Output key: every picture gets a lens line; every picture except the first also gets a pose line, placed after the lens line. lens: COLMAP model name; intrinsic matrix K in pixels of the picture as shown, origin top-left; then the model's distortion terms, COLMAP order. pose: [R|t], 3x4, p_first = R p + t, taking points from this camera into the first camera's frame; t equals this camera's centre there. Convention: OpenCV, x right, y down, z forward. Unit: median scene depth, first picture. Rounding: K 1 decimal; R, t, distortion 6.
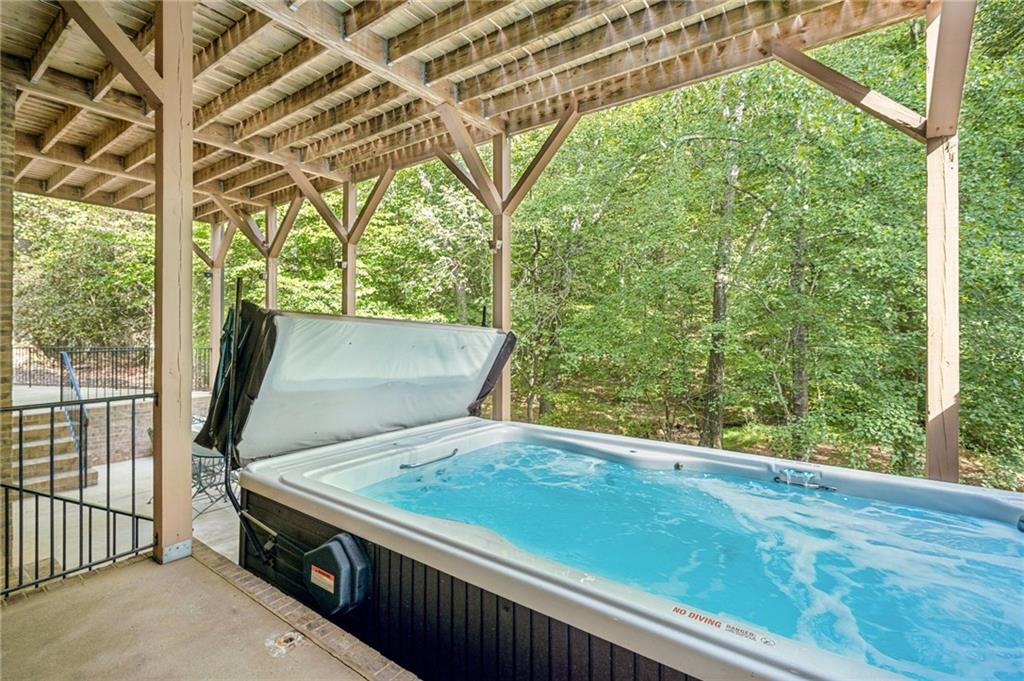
lens RADIAL K [[469.1, 0, 492.3], [0, 469.1, 323.9], [0, 0, 1]] dist [-0.006321, 0.000806]
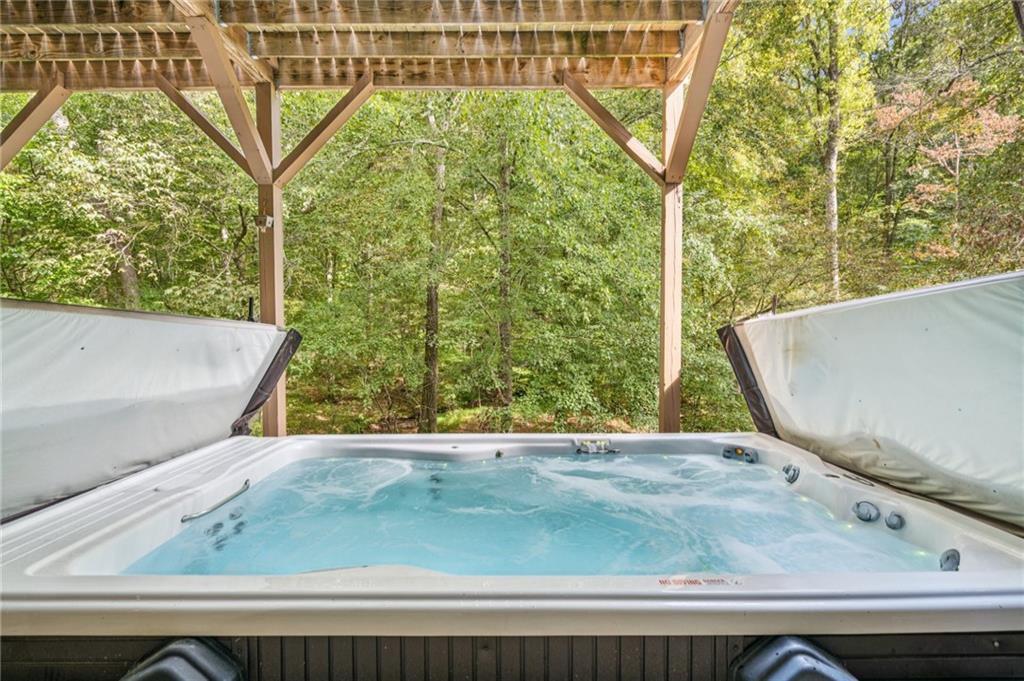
lens RADIAL K [[469.1, 0, 509.6], [0, 469.1, 340.1], [0, 0, 1]] dist [-0.006321, 0.000806]
pose [[0.800908, -0.023073, 0.598342, -0.161155], [-0.001647, 0.999169, 0.040734, 0.002175], [-0.598785, -0.033609, 0.800205, 0.110062]]
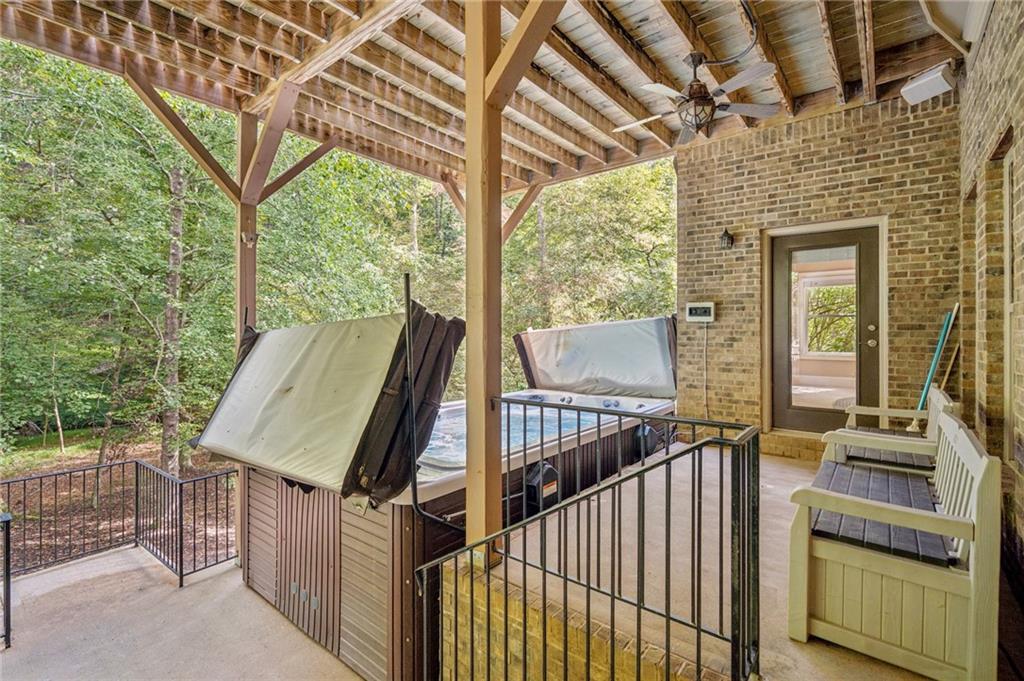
lens RADIAL K [[469.1, 0, 510.7], [0, 469.1, 336.3], [0, 0, 1]] dist [-0.006321, 0.000806]
pose [[0.034706, -0.012690, 0.999317, -0.981035], [-0.014272, 0.999811, 0.013192, -0.003454], [-0.999296, -0.014720, 0.034518, 0.540004]]
